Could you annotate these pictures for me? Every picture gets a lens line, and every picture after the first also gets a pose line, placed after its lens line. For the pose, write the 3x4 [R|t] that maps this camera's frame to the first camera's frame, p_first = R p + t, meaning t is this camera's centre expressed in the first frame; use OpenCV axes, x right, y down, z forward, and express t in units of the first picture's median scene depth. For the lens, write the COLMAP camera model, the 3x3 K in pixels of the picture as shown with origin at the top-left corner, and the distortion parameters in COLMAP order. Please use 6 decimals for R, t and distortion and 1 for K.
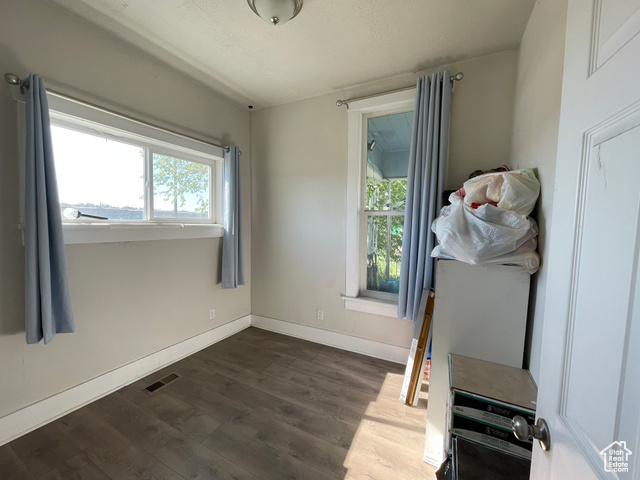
lens RADIAL K [[257.0, 0, 320.0], [0, 257.0, 240.0], [0, 0, 1]] dist [-0.007563, -0.000188]
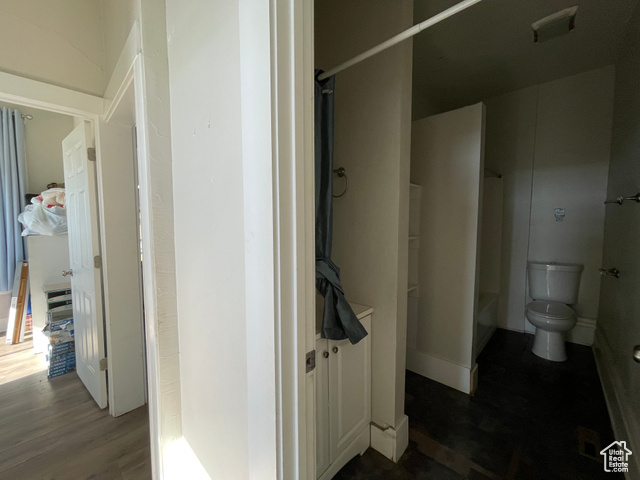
lens RADIAL K [[257.0, 0, 320.0], [0, 257.0, 240.0], [0, 0, 1]] dist [-0.007563, -0.000188]
pose [[0.270137, -0.081864, 0.959335, -0.549427], [0.074720, 0.995156, 0.063880, 0.115612], [-0.959918, 0.054425, 0.274946, -1.145337]]
